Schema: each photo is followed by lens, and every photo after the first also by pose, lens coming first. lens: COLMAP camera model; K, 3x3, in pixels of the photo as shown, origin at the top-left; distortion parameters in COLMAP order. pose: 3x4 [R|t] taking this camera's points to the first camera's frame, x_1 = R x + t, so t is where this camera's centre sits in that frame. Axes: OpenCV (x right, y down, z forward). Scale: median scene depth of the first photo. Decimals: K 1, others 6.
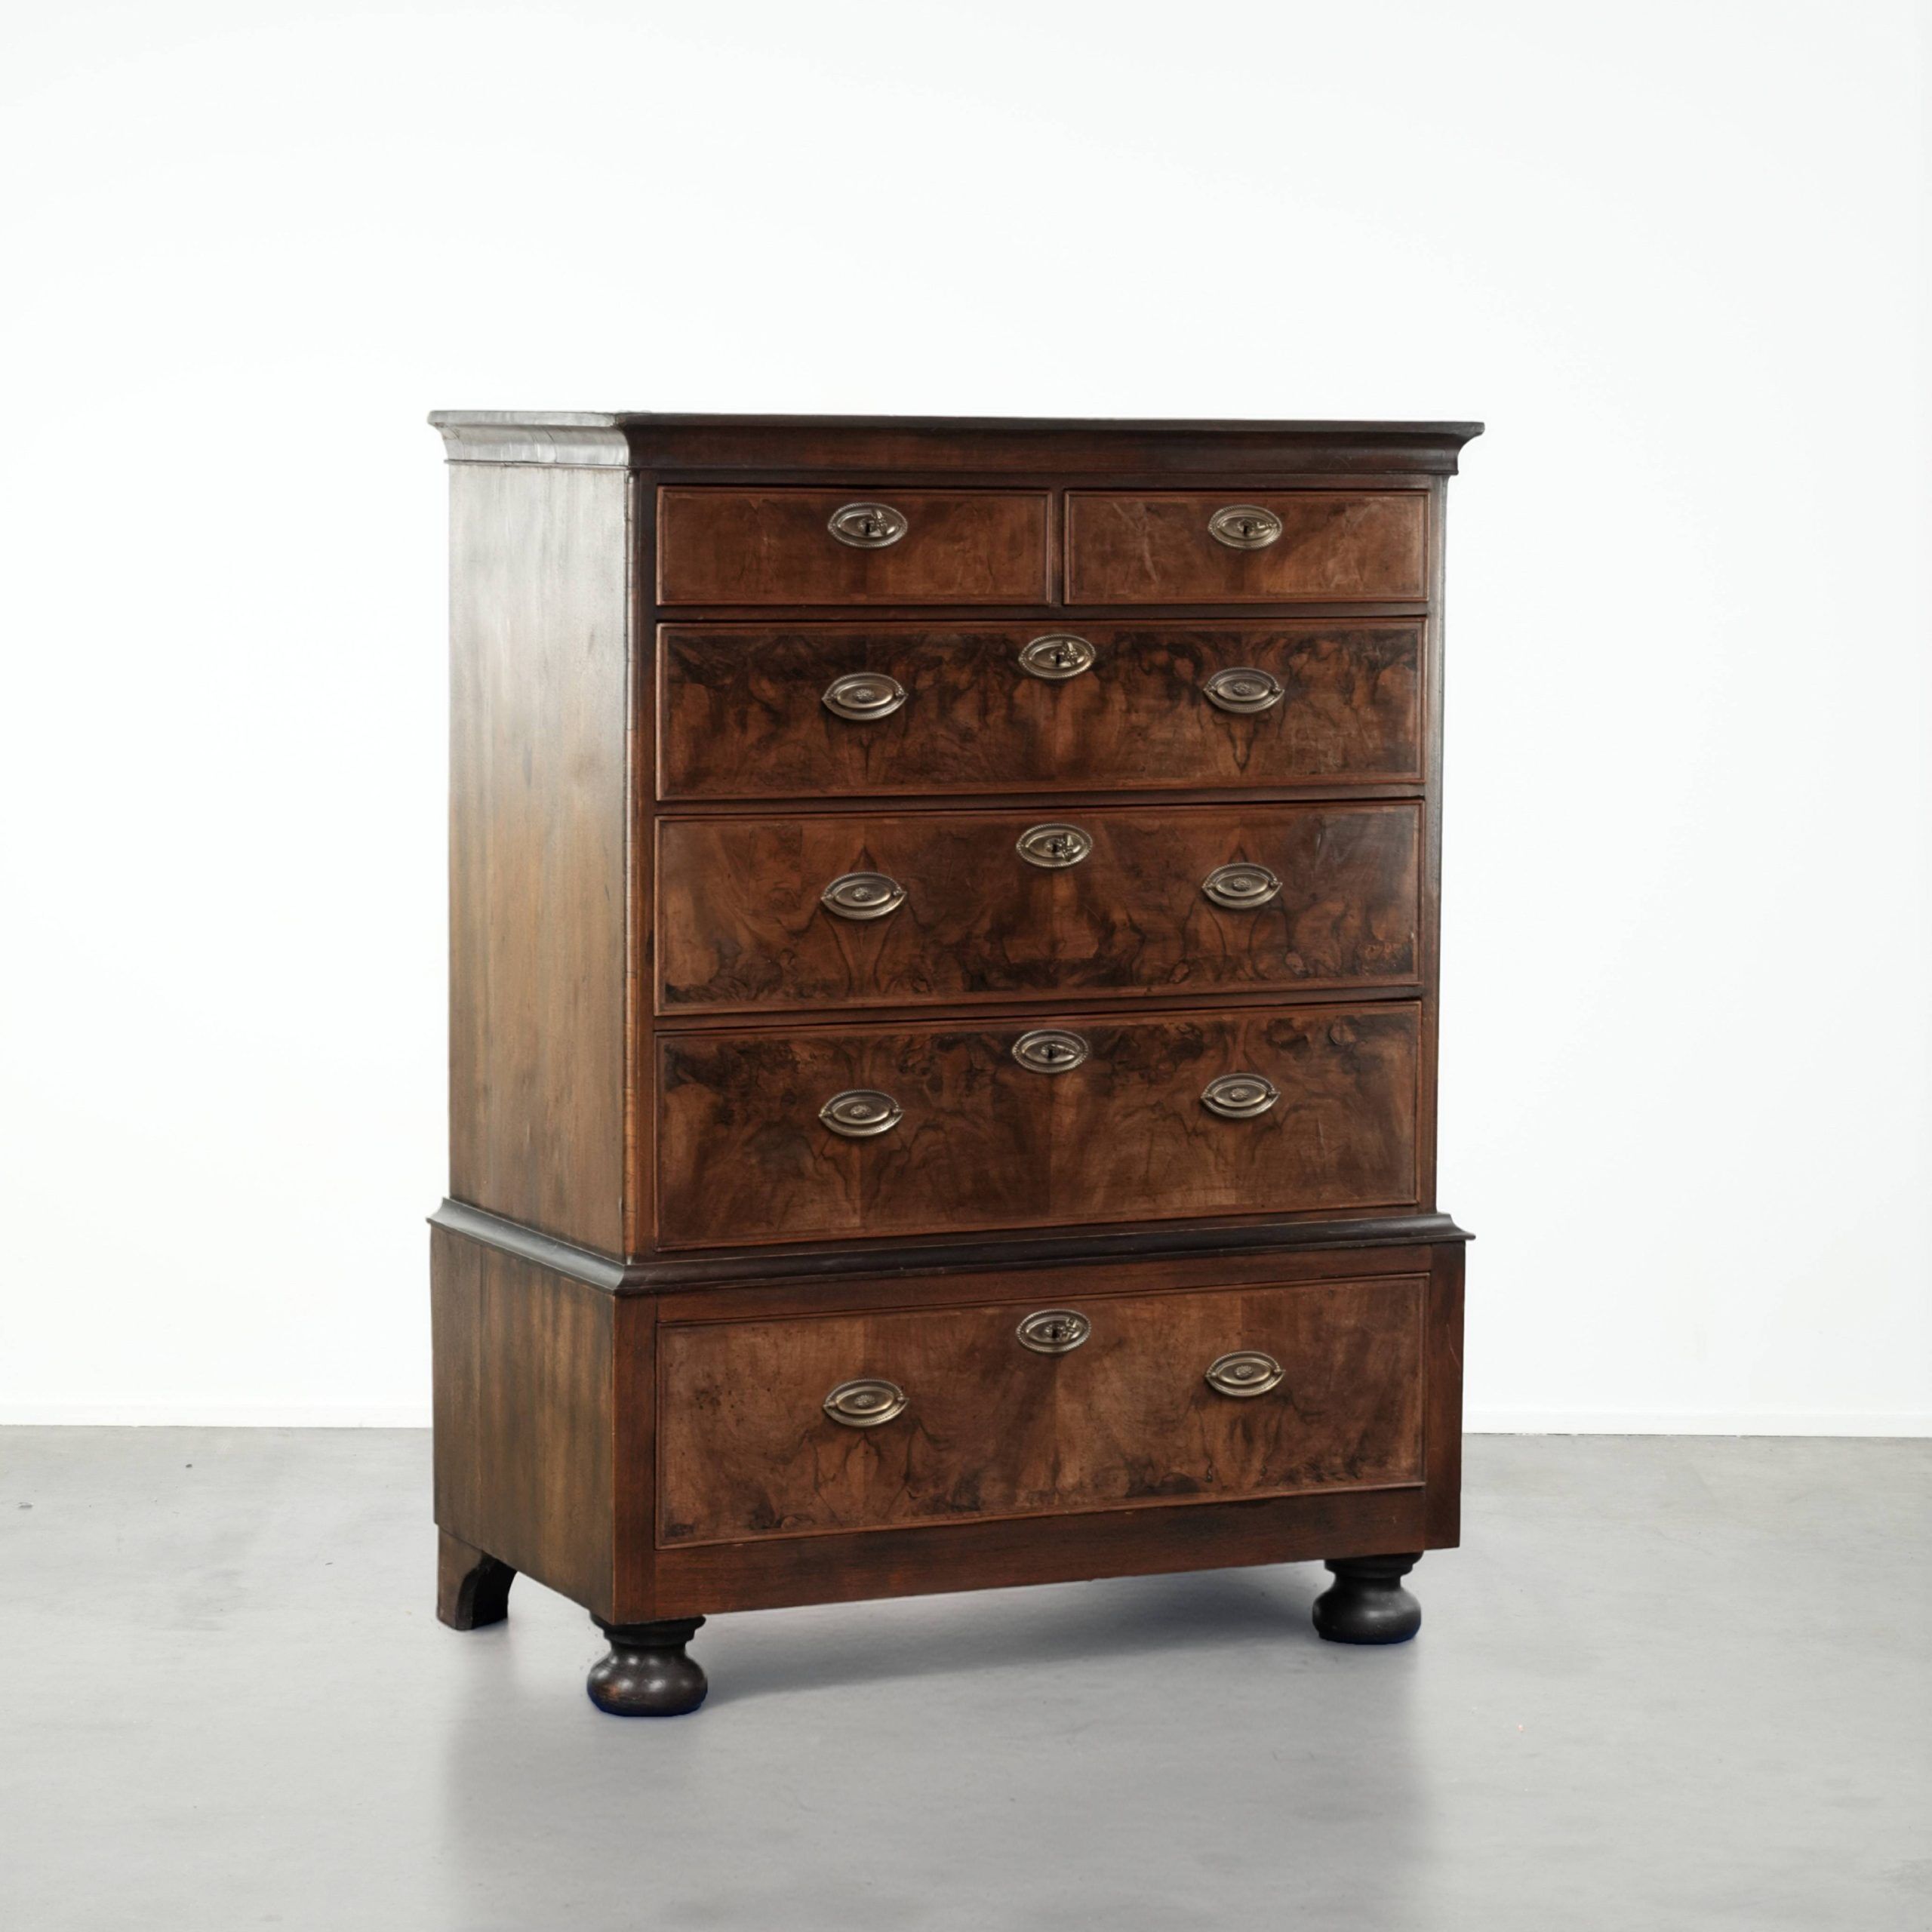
lens RADIAL K [[5715.9, 0, 966.0], [0, 5715.9, 966.0], [0, 0, 1]] dist [0.067412, 0.161462]
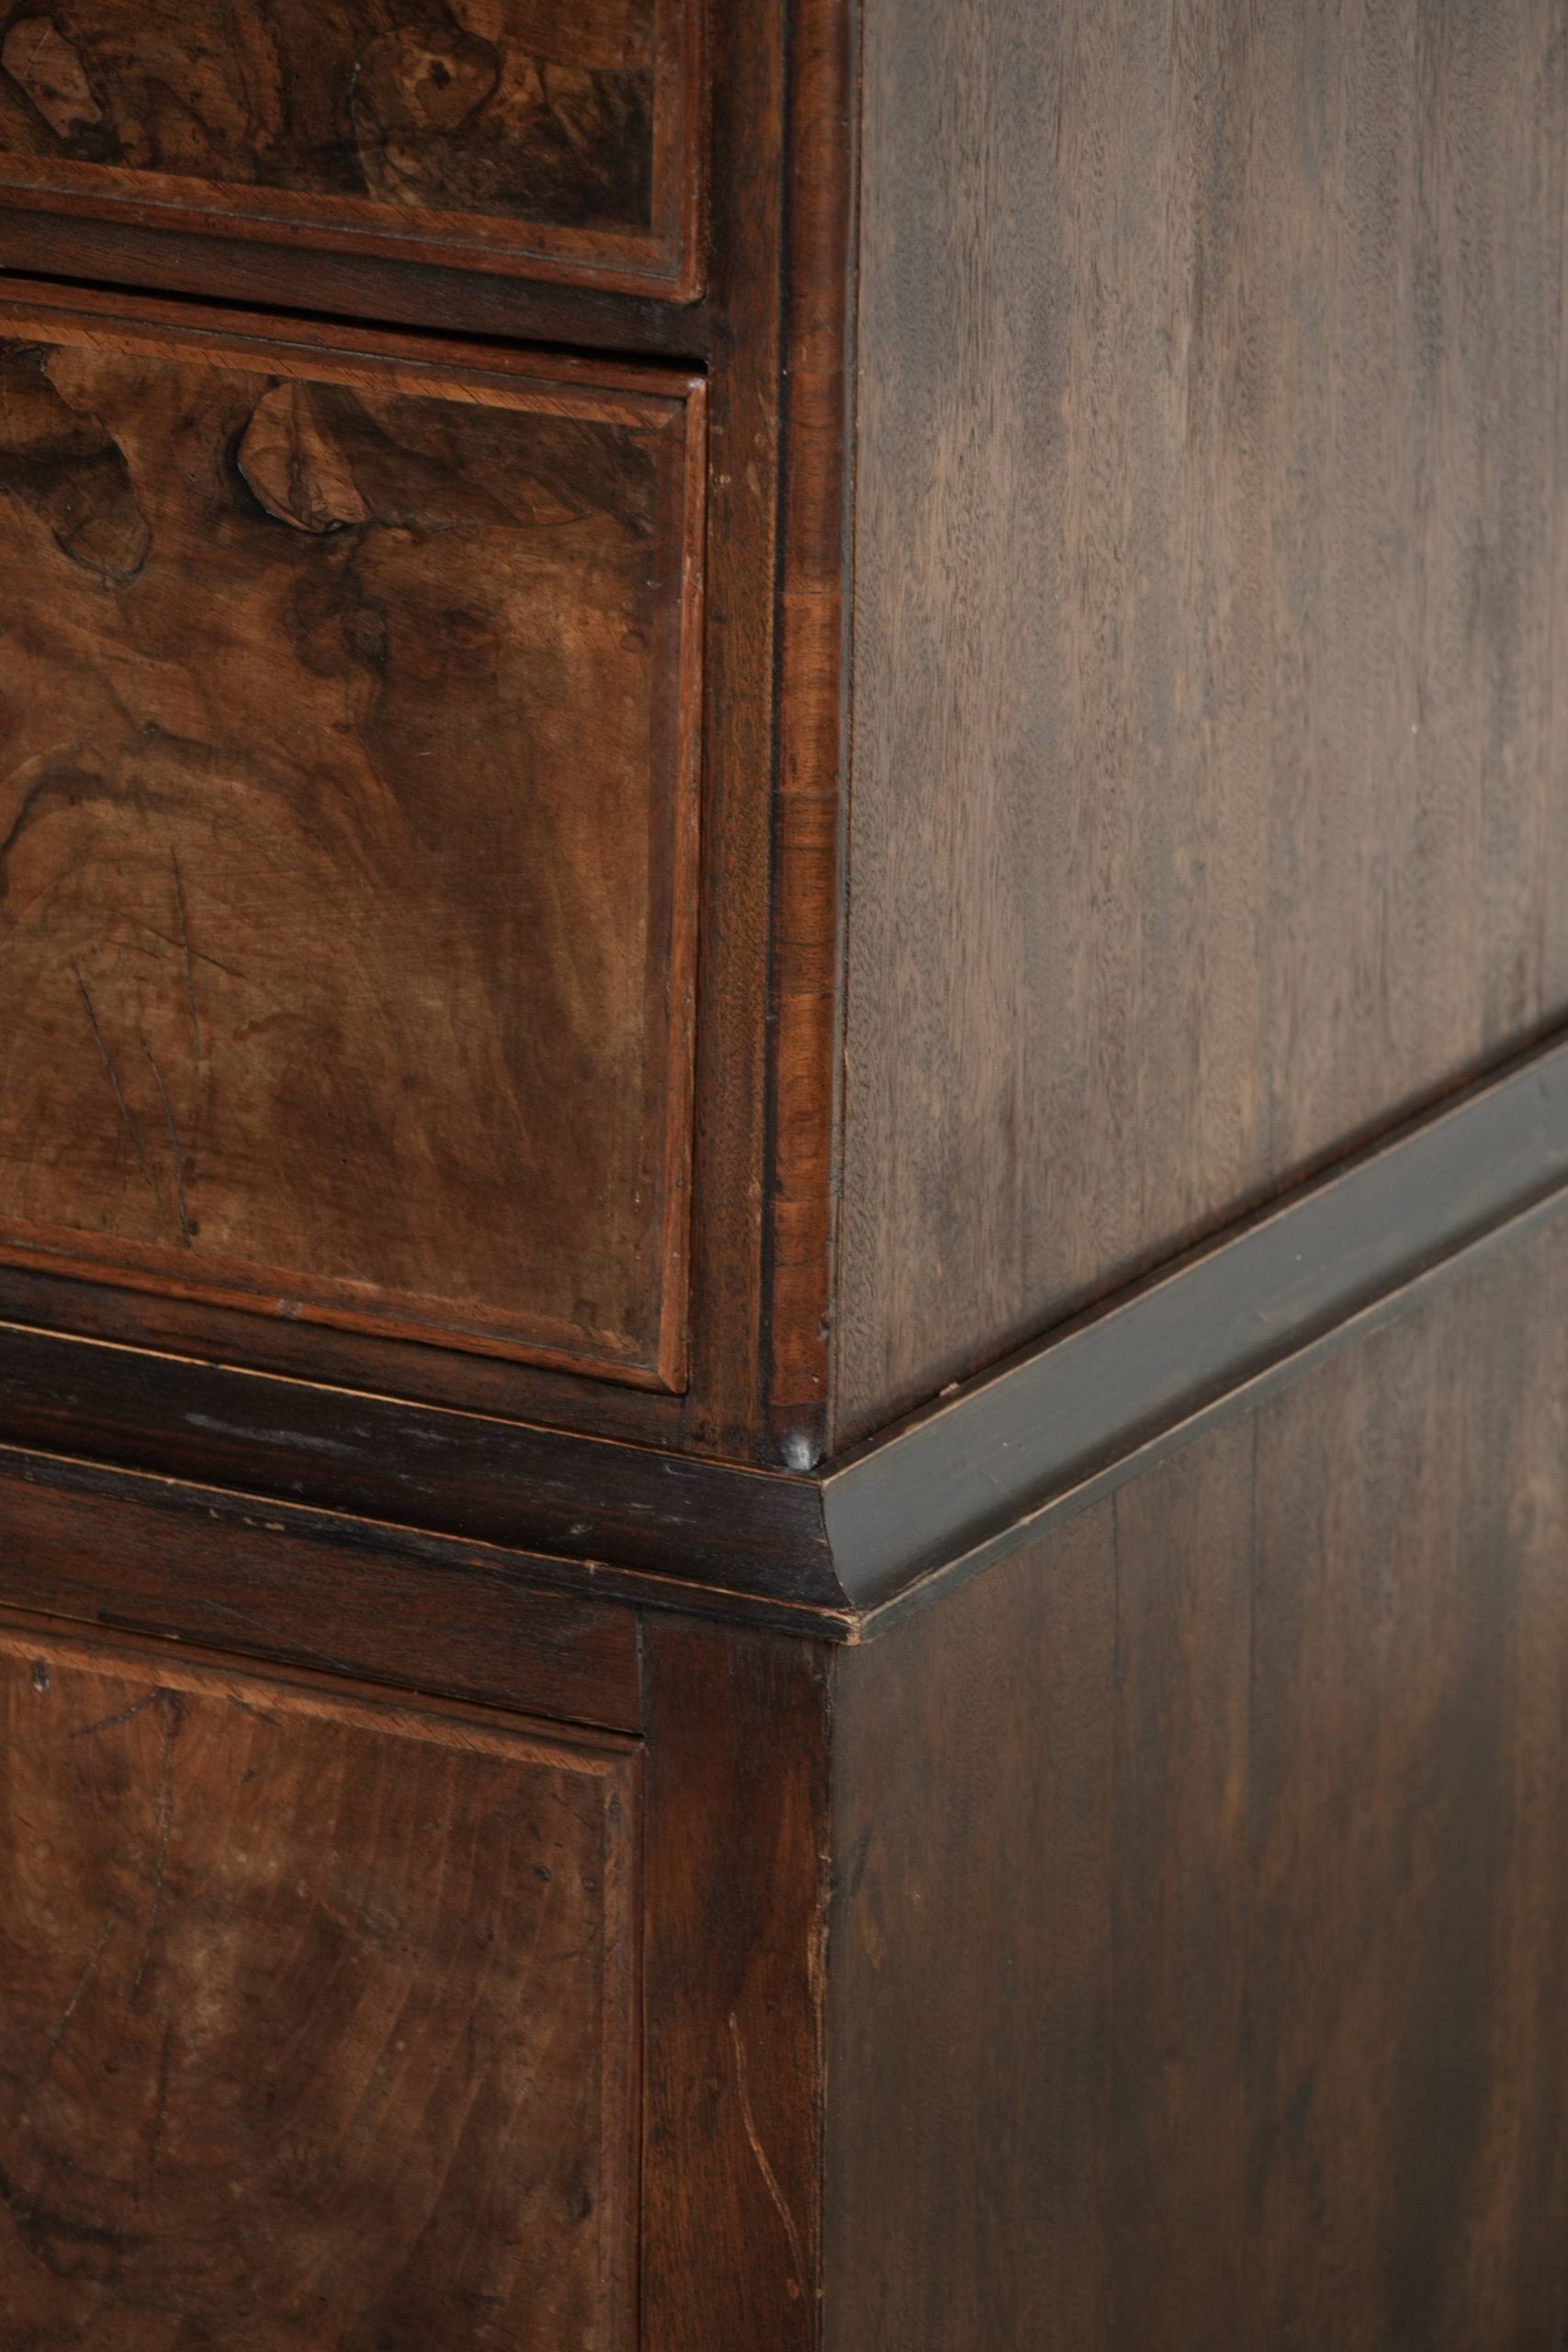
lens RADIAL K [[11652.9, 0, 784.0], [0, 11652.9, 1176.0], [0, 0, 1]] dist [0.063312, -3.541930]
pose [[0.577038, 0.250400, -0.777384, 0.410656], [-0.083795, 0.964969, 0.248623, -0.068828], [0.812407, -0.078324, 0.577806, 0.809600]]
